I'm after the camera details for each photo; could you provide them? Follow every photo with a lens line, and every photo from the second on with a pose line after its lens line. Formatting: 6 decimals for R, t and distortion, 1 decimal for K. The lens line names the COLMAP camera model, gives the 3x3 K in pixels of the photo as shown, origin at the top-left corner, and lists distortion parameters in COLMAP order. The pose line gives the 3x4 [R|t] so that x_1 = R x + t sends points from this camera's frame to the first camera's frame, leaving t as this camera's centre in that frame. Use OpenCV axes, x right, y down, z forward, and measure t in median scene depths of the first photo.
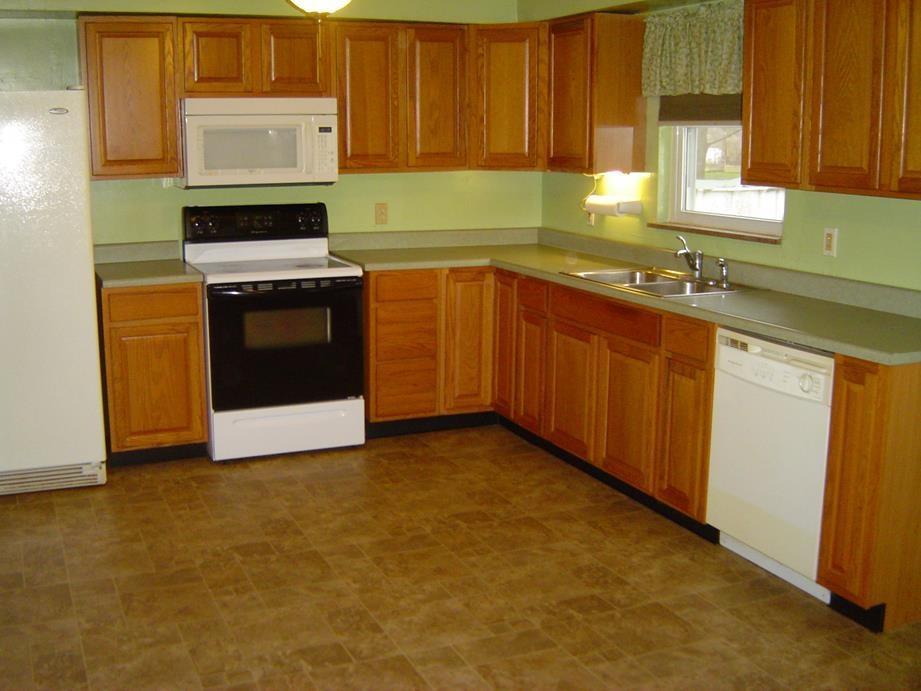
lens RADIAL K [[1063.9, 0, 453.2], [0, 1063.9, 338.0], [0, 0, 1]] dist [-0.117531, 0.000000]
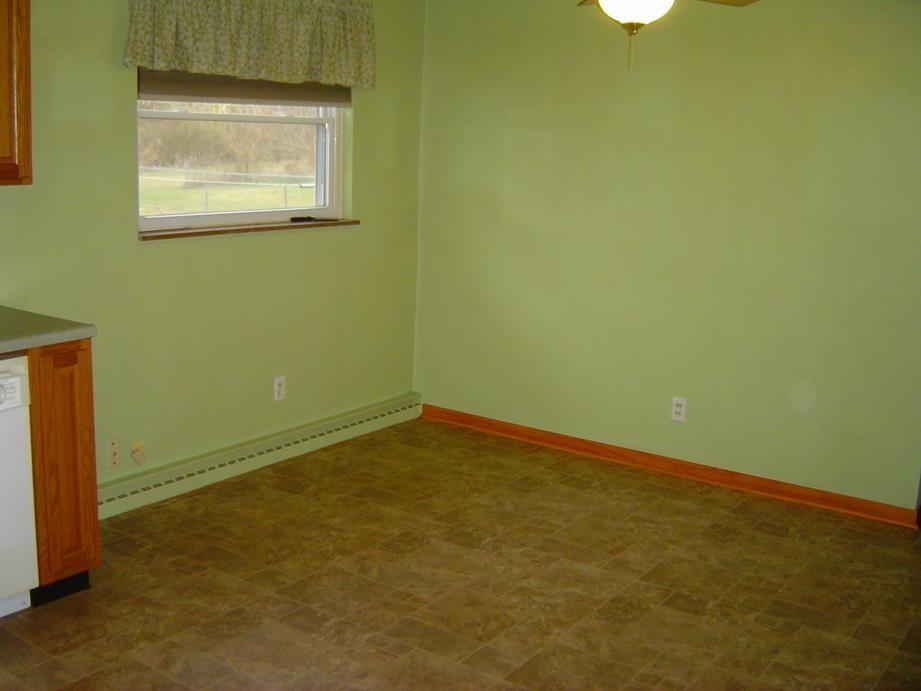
lens RADIAL K [[1063.9, 0, 466.9], [0, 1063.9, 354.7], [0, 0, 1]] dist [-0.117531, 0.000000]
pose [[-0.527976, -0.196121, 0.826304, -0.565289], [0.119136, 0.946245, 0.300711, -0.203825], [-0.840861, 0.257211, -0.476230, 1.075133]]
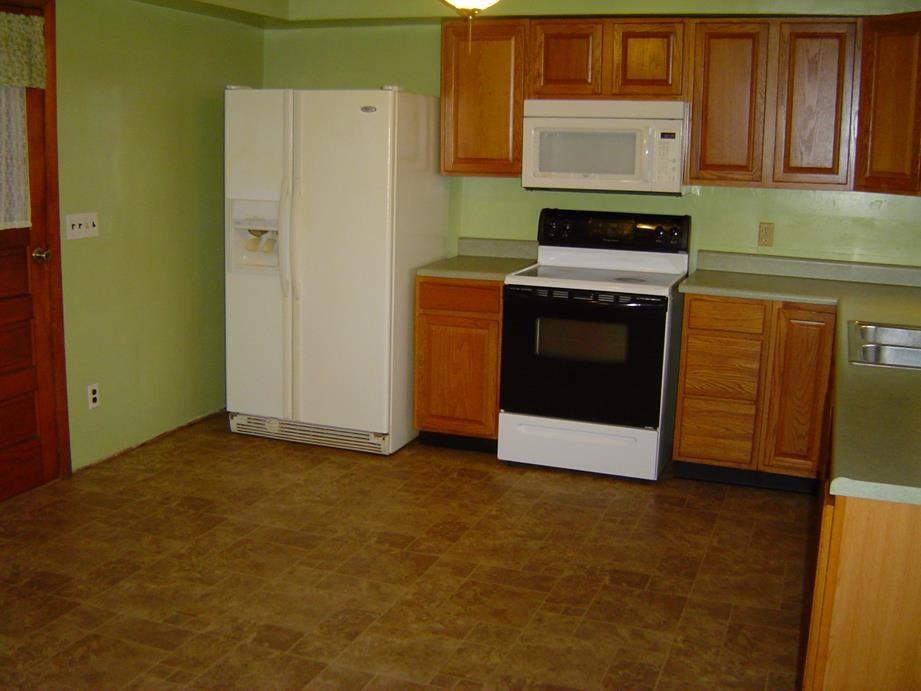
lens RADIAL K [[1063.9, 0, 454.6], [0, 1063.9, 343.7], [0, 0, 1]] dist [-0.117531, 0.000000]
pose [[0.713921, 0.146016, -0.684833, 0.424302], [-0.154491, 0.986761, 0.049339, -0.036509], [0.682971, 0.070577, 0.727028, 0.230303]]
